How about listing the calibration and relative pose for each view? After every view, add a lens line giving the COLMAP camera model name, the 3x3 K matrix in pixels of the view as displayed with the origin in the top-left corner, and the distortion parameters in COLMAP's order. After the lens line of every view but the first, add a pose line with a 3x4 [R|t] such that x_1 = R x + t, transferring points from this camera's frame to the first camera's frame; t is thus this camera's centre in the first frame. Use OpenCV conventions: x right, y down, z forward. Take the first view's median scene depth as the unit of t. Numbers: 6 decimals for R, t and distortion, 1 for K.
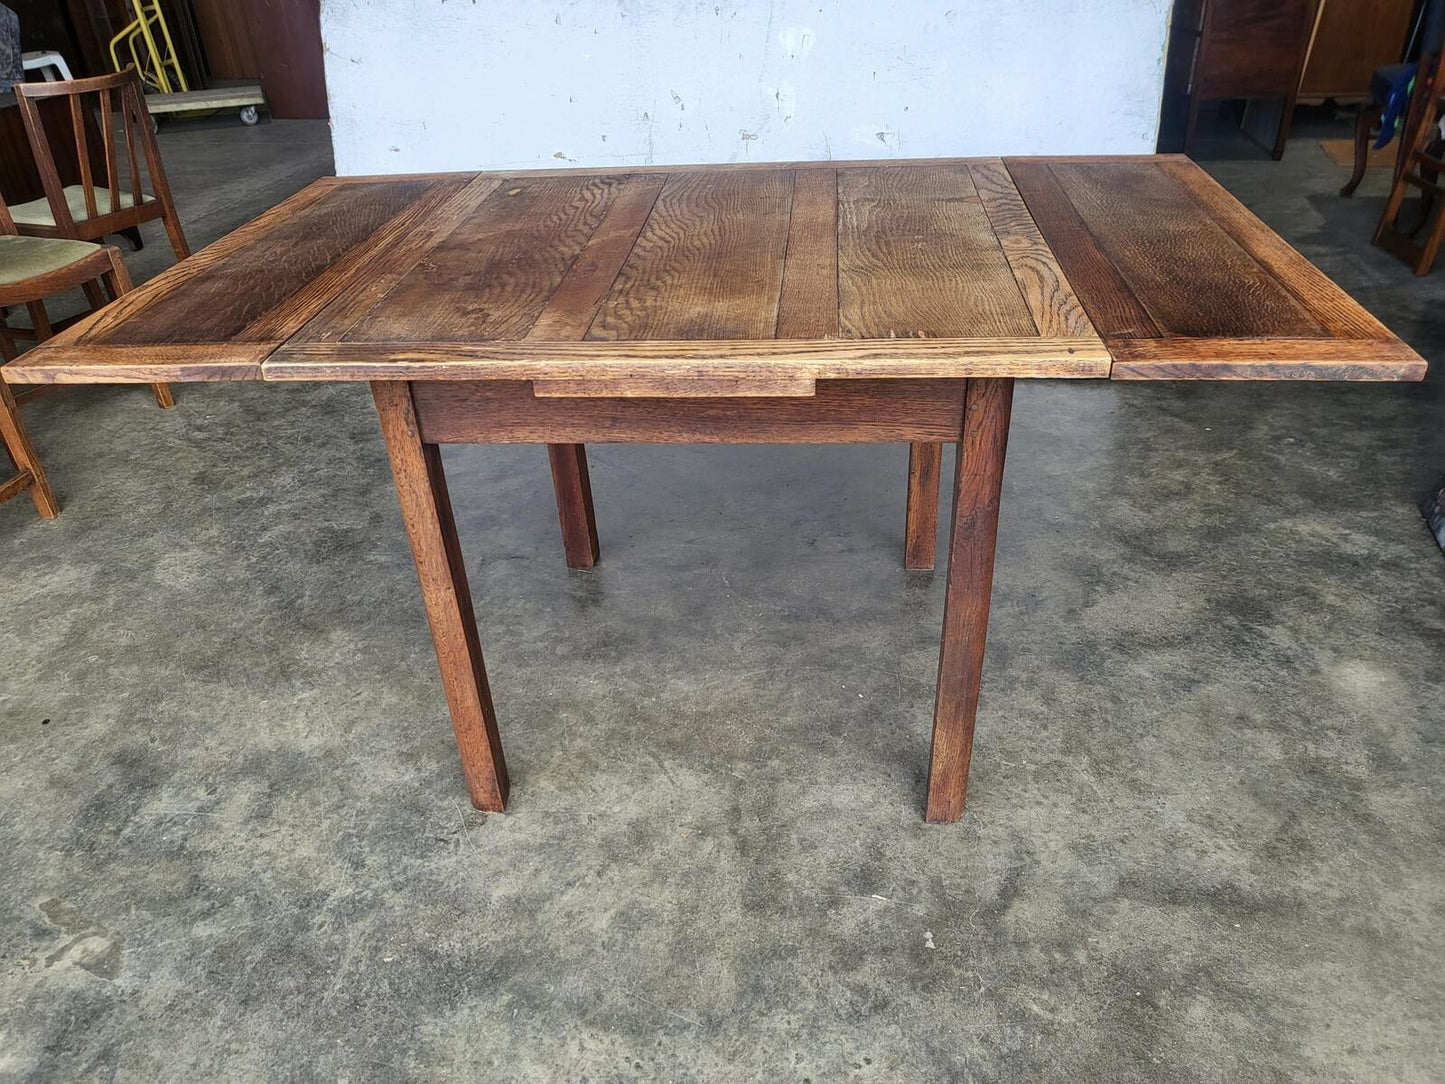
lens RADIAL K [[1123.6, 0, 725.7], [0, 1123.6, 538.4], [0, 0, 1]] dist [-0.012049, 0.060972]
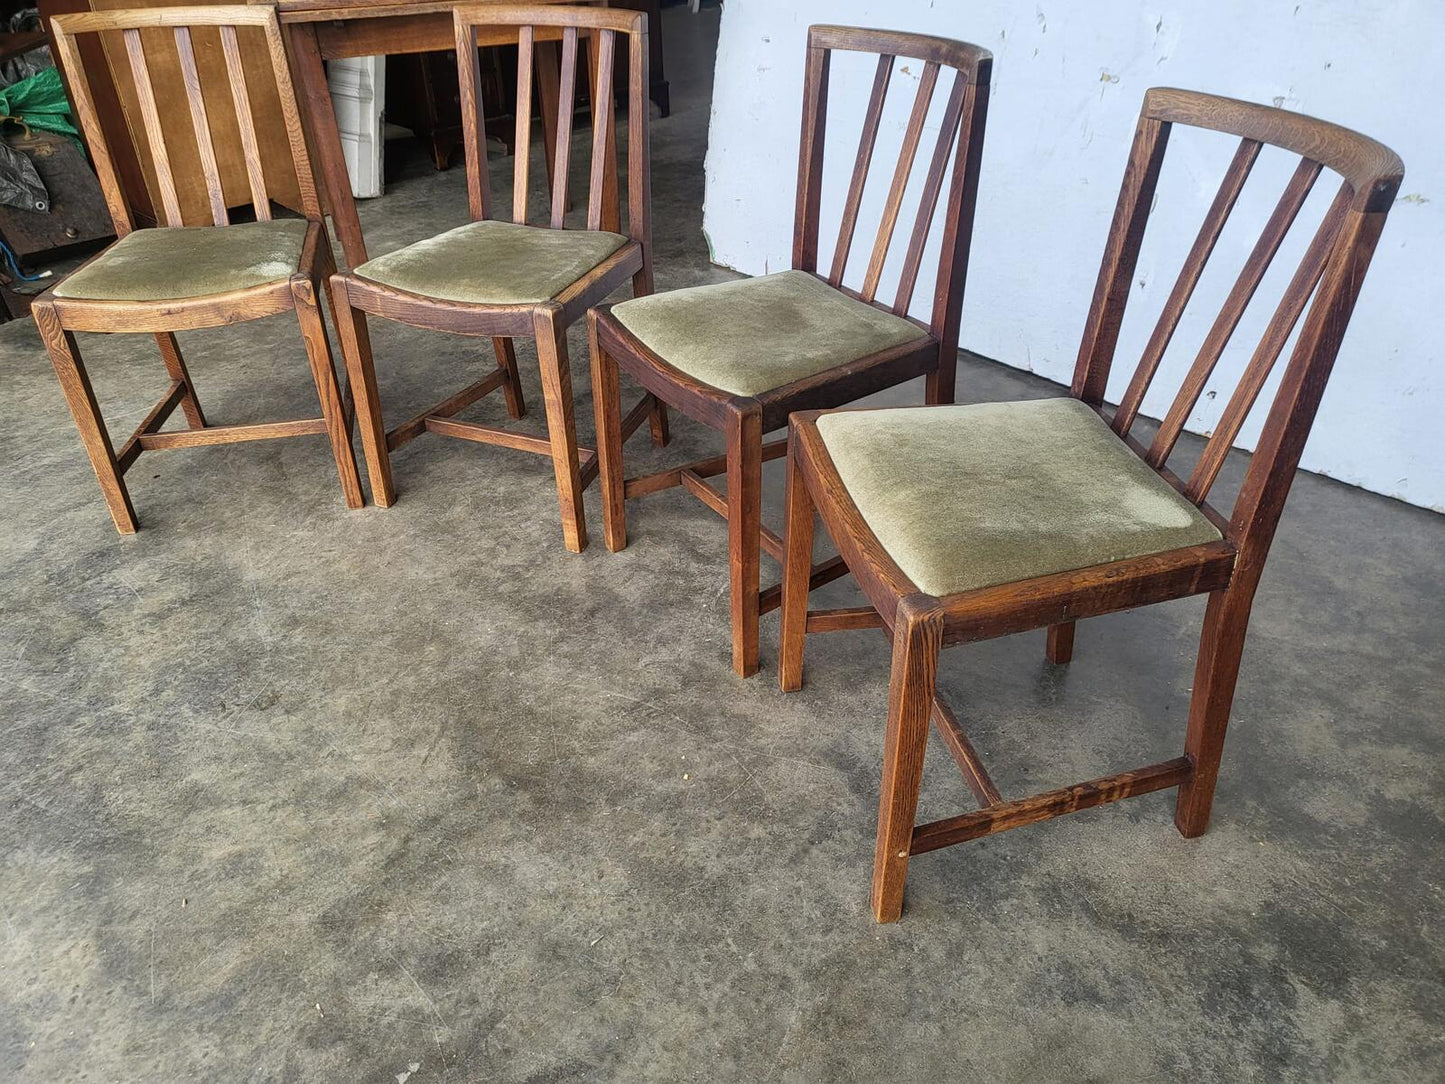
lens RADIAL K [[1123.6, 0, 715.8], [0, 1123.6, 546.9], [0, 0, 1]] dist [-0.012049, 0.060972]
pose [[0.782912, 0.357791, -0.508954, 0.578545], [-0.322088, 0.933015, 0.160443, -0.175393], [0.532267, 0.038315, 0.845709, 0.393946]]
